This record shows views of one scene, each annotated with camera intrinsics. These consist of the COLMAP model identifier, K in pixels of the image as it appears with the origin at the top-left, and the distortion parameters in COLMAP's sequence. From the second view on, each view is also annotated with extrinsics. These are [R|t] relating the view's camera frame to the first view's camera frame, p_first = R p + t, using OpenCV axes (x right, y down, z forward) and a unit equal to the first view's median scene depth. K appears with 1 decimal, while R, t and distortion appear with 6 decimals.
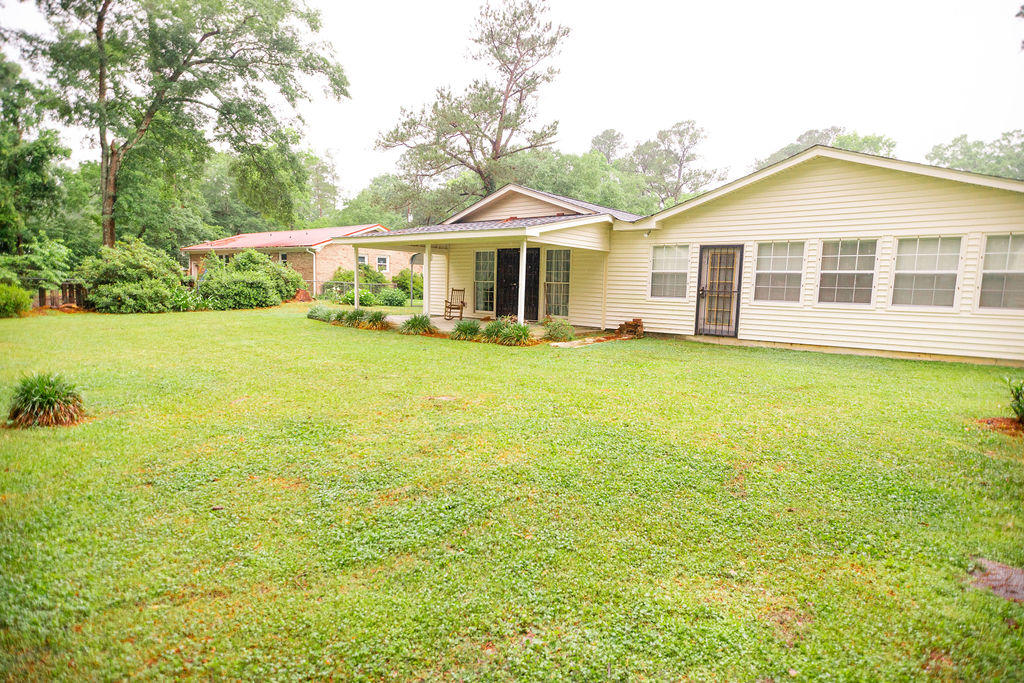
lens RADIAL K [[547.7, 0, 510.6], [0, 547.7, 343.1], [0, 0, 1]] dist [0.014046, 0.001681]
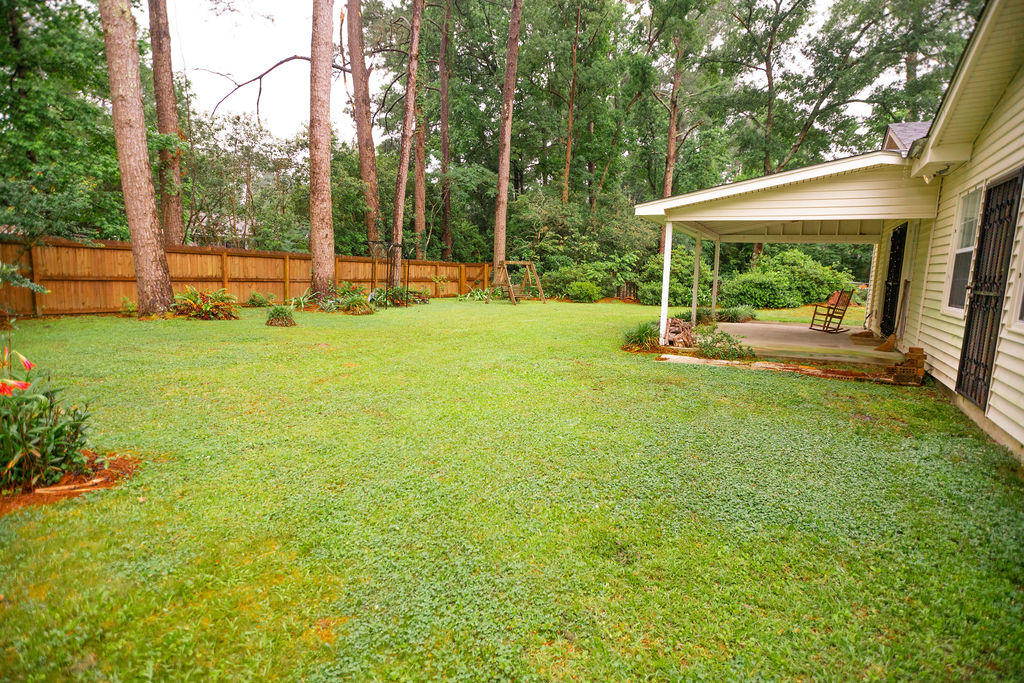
lens RADIAL K [[547.7, 0, 510.8], [0, 547.7, 341.5], [0, 0, 1]] dist [0.014046, 0.001681]
pose [[0.206816, 0.113404, -0.971785, 0.499122], [-0.133530, 0.987237, 0.086789, -0.037644], [0.969225, 0.111813, 0.219319, 0.429569]]
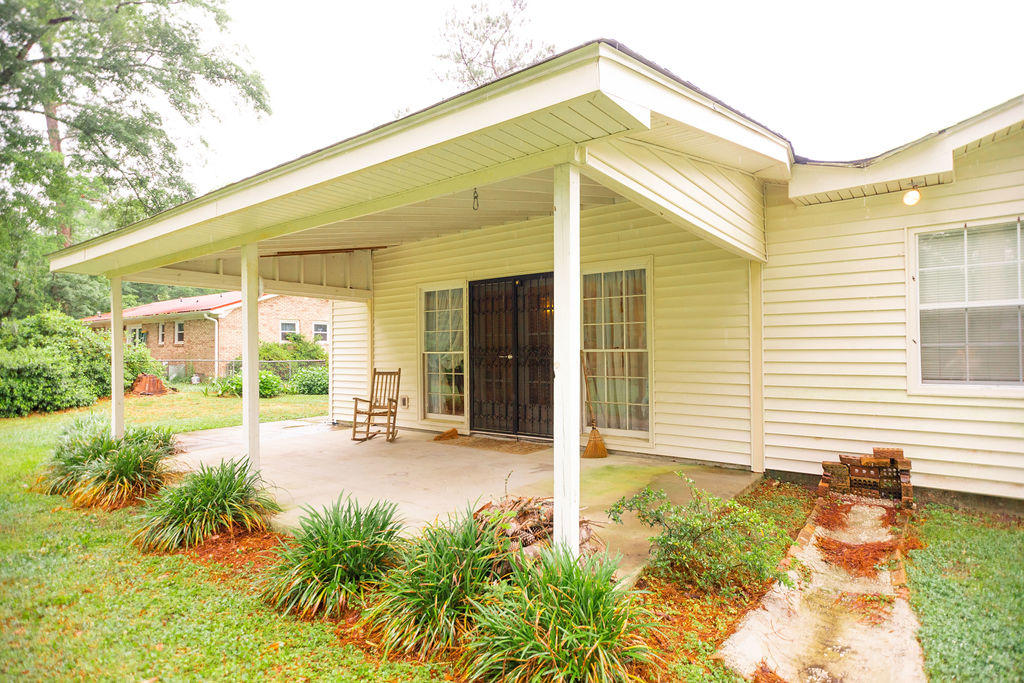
lens RADIAL K [[547.7, 0, 512.8], [0, 547.7, 348.3], [0, 0, 1]] dist [0.014046, 0.001681]
pose [[0.998669, -0.032814, 0.039787, -0.007415], [0.037148, 0.992831, -0.113606, -0.059844], [-0.035774, 0.114933, 0.992729, 0.527485]]
